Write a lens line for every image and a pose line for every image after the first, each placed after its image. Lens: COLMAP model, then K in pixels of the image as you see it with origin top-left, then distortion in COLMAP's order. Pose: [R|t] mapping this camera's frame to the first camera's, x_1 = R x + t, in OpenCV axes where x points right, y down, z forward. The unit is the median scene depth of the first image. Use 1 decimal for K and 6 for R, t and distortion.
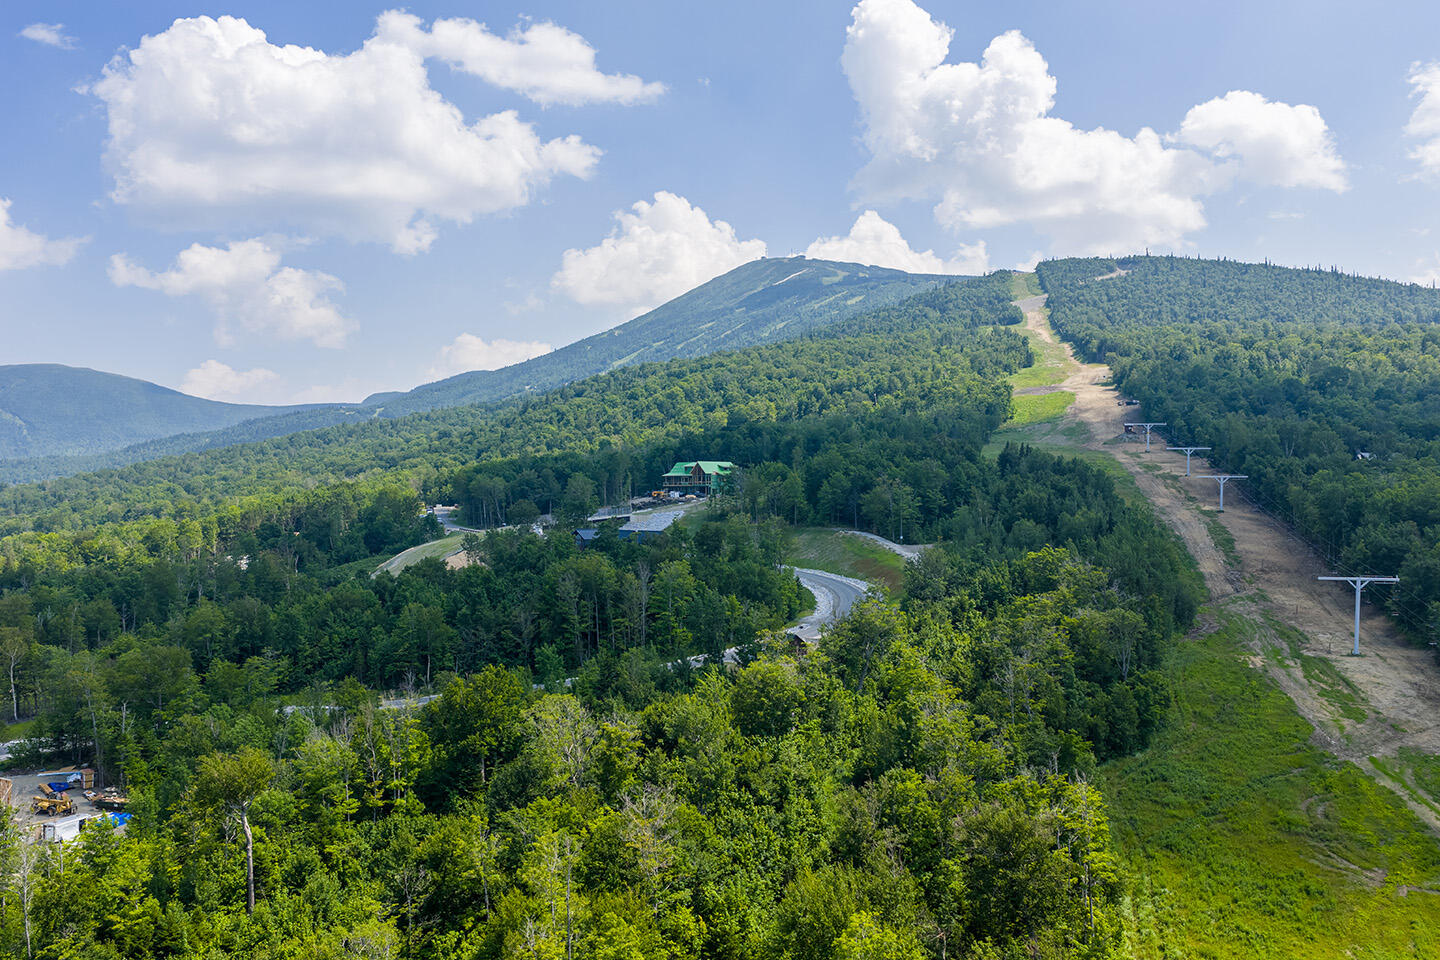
lens RADIAL K [[1193.4, 0, 722.7], [0, 1193.4, 464.7], [0, 0, 1]] dist [0.021604, -0.039491]
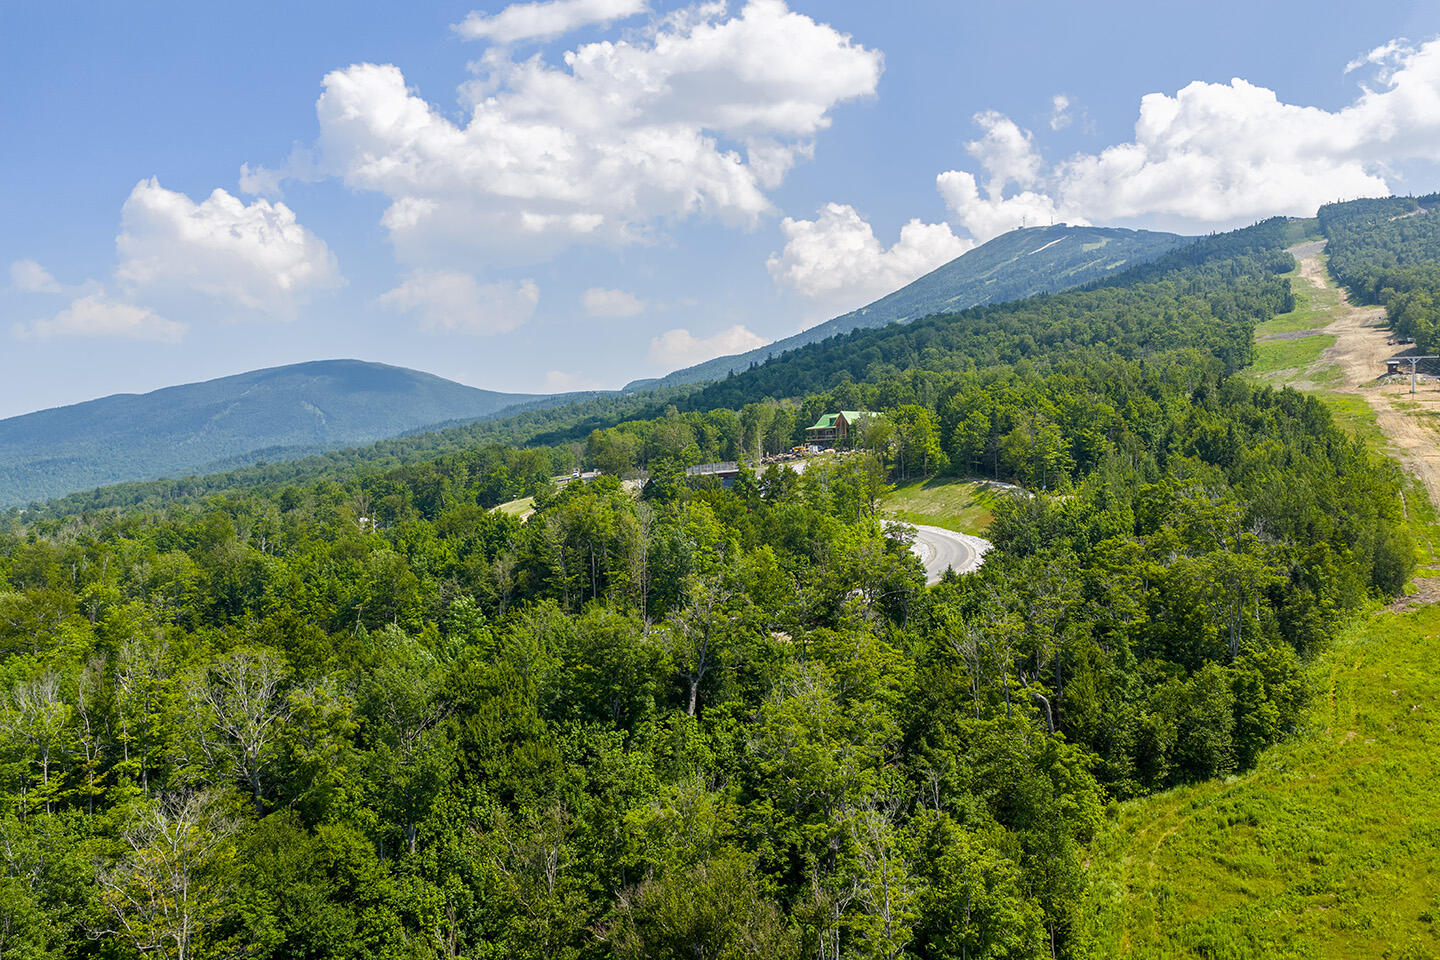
lens RADIAL K [[1193.2, 0, 721.7], [0, 1193.2, 471.0], [0, 0, 1]] dist [0.019075, -0.031202]
pose [[0.975277, -0.003407, -0.220959, 0.065859], [0.006985, 0.999857, 0.015415, 0.020536], [0.220874, -0.016577, 0.975161, 0.097595]]
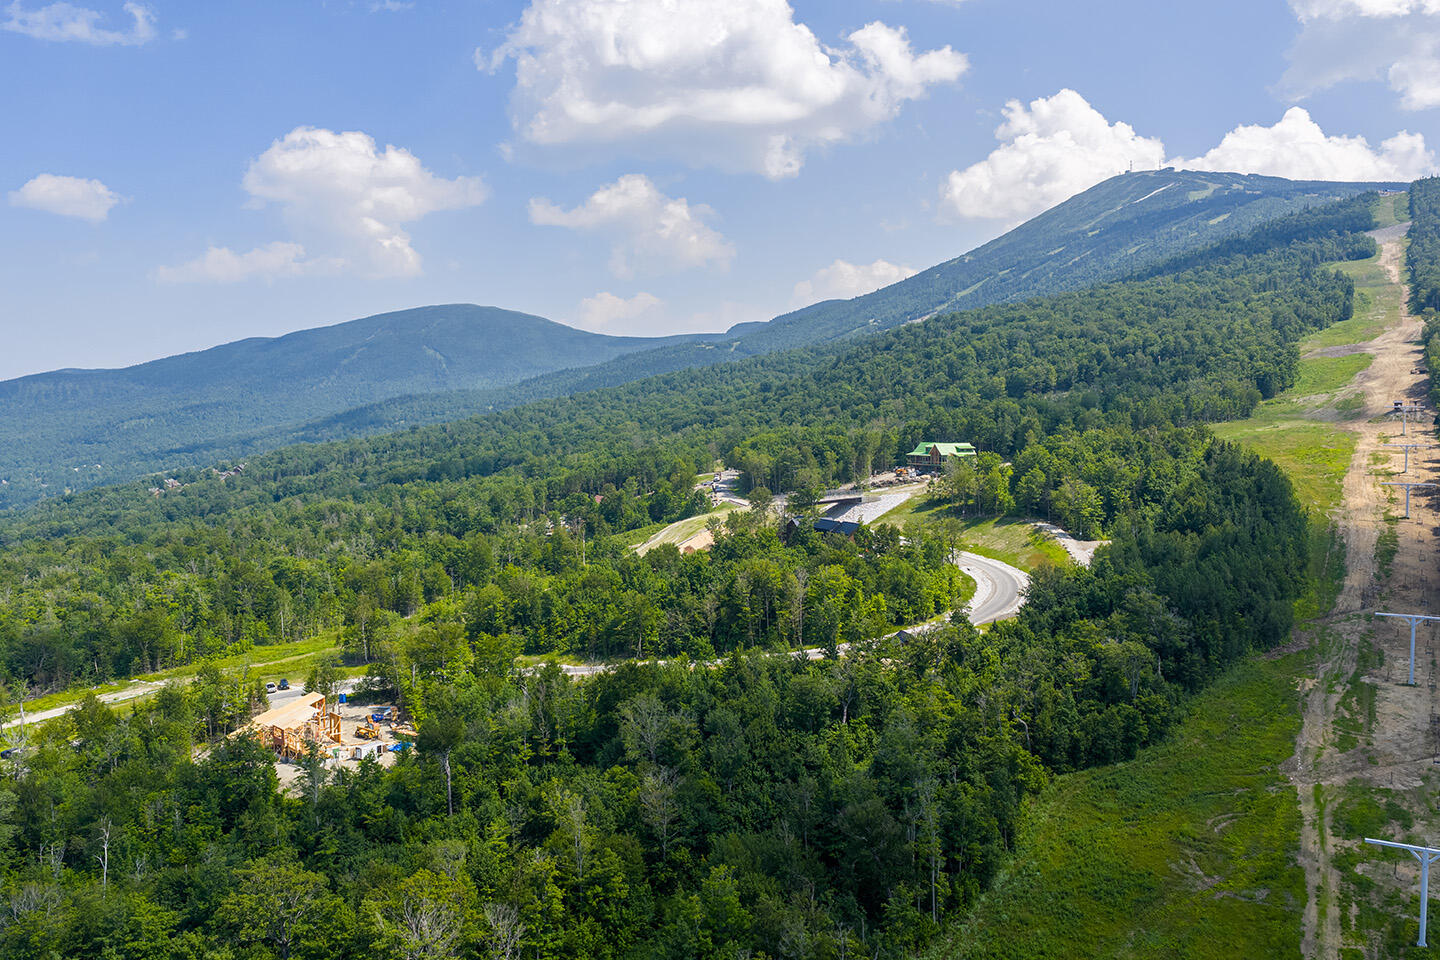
lens RADIAL K [[1193.2, 0, 721.7], [0, 1193.2, 471.0], [0, 0, 1]] dist [0.019075, -0.031202]
pose [[0.953442, 0.014993, -0.301203, 0.093820], [0.007226, 0.997341, 0.072518, -0.044759], [0.301489, -0.071318, 0.950799, -0.082057]]
